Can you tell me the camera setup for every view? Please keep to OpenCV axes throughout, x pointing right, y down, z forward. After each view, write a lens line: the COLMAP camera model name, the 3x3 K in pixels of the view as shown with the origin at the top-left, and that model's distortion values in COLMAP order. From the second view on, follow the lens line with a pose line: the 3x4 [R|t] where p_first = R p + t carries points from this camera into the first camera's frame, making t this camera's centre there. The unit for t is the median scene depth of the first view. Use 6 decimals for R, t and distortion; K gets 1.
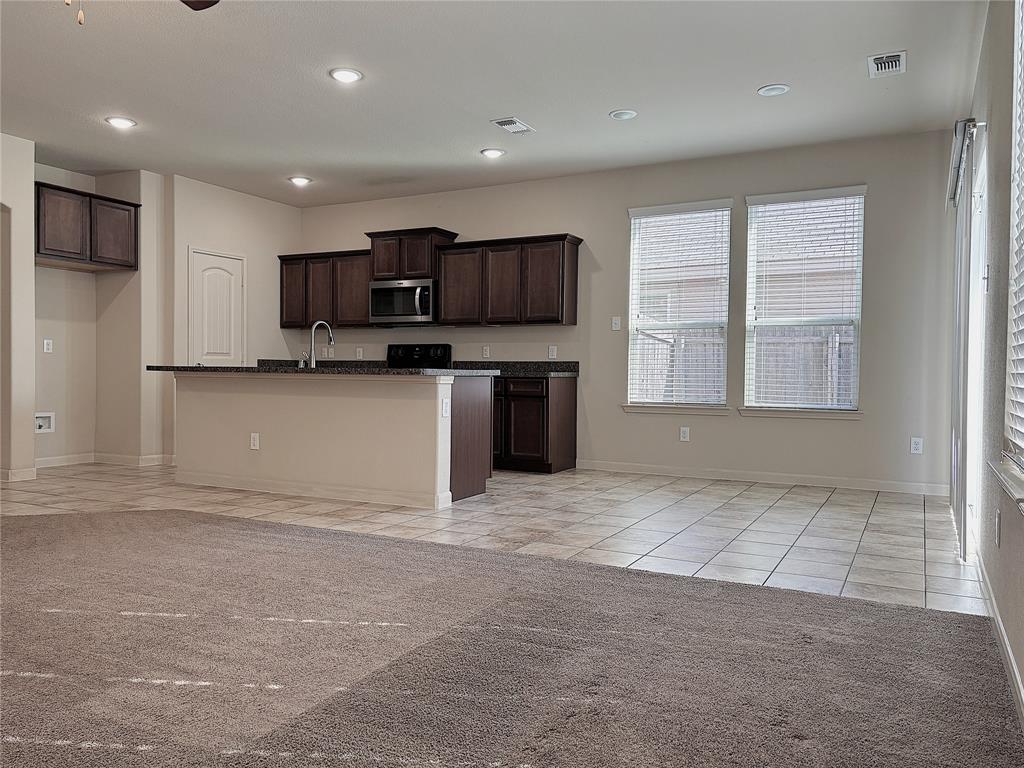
lens RADIAL K [[775.6, 0, 509.9], [0, 775.6, 385.1], [0, 0, 1]] dist [0.025629, -0.003875]
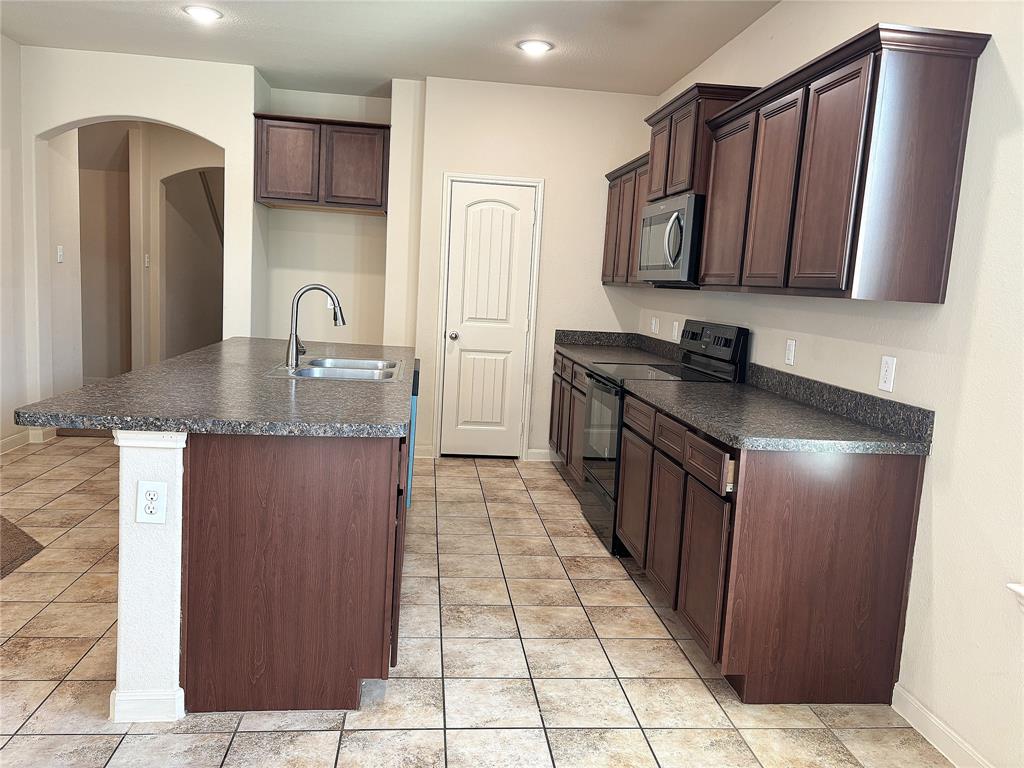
lens RADIAL K [[775.6, 0, 510.9], [0, 775.6, 381.9], [0, 0, 1]] dist [0.025629, -0.003875]
pose [[0.555446, 0.127163, -0.821772, 0.267458], [-0.067091, 0.991870, 0.108137, -0.068503], [0.828842, -0.004931, 0.559461, 0.664199]]
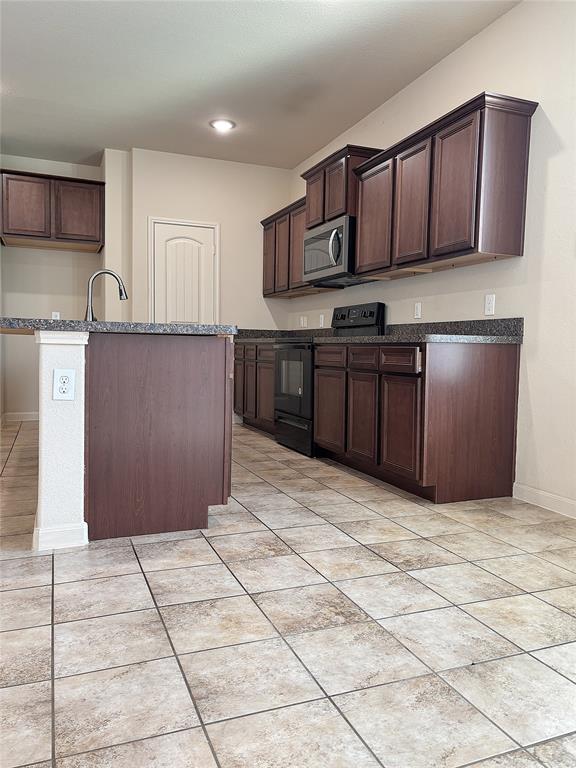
lens RADIAL K [[581.7, 0, 287.7], [0, 581.7, 382.1], [0, 0, 1]] dist [0.025629, -0.003875]
pose [[0.758493, 0.041729, -0.650344, 0.245352], [-0.020861, 0.998991, 0.039769, 0.004128], [0.651347, -0.016597, 0.758598, 0.555085]]
